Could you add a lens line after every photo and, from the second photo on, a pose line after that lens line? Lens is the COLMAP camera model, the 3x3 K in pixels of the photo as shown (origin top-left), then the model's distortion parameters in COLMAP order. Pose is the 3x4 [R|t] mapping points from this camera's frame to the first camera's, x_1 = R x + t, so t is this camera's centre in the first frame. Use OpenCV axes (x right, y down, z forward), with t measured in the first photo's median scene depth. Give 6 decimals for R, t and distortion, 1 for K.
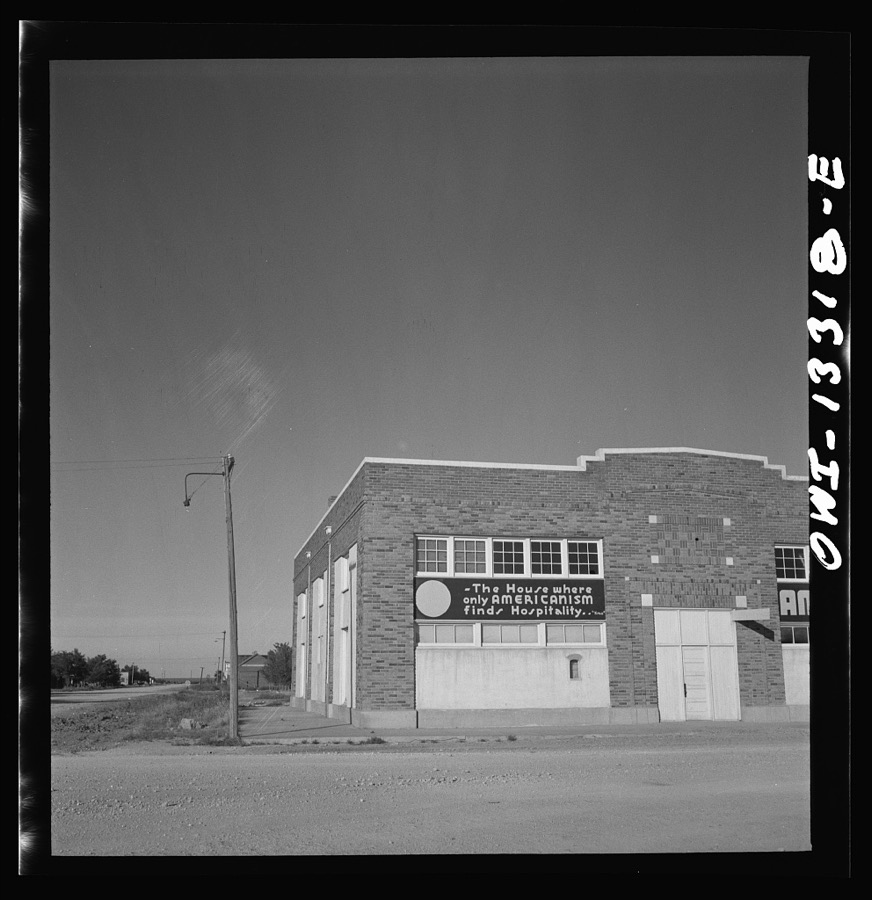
lens RADIAL K [[957.8, 0, 434.7], [0, 957.8, 470.8], [0, 0, 1]] dist [0.001234, -0.015404]
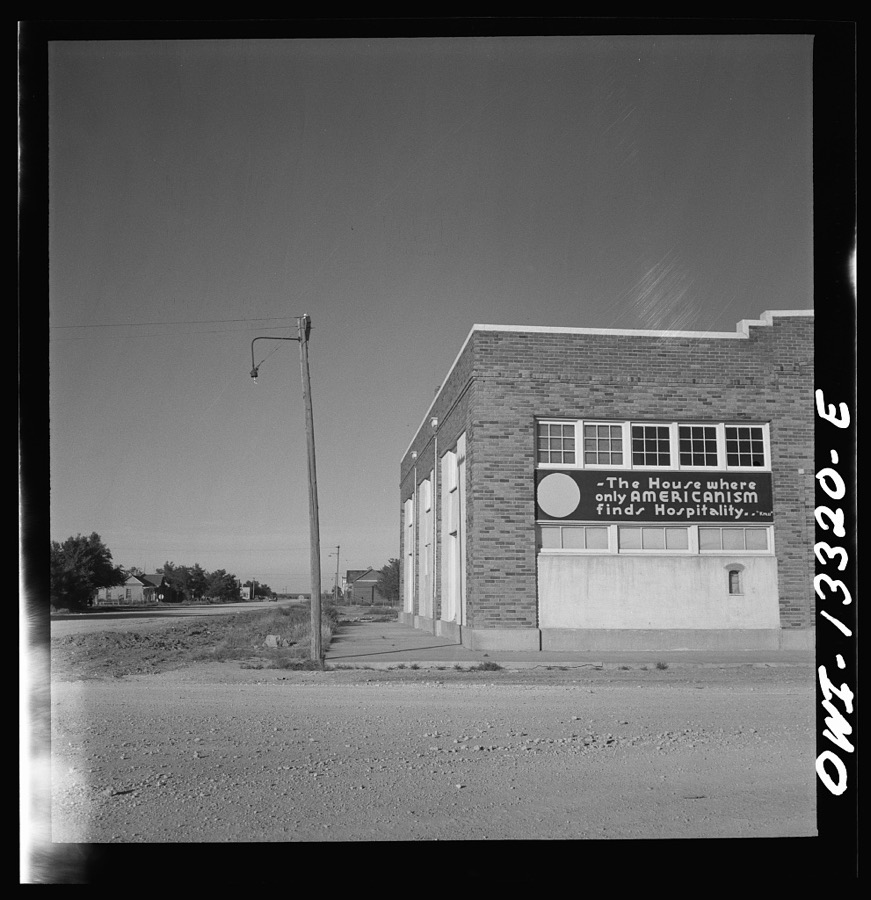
lens RADIAL K [[979.7, 0, 445.1], [0, 979.7, 447.6], [0, 0, 1]] dist [0.025896, -0.018732]
pose [[0.994110, -0.006835, -0.108161, -0.006878], [0.013707, 0.997925, 0.062914, 0.037254], [0.107506, -0.064026, 0.992141, 0.153400]]
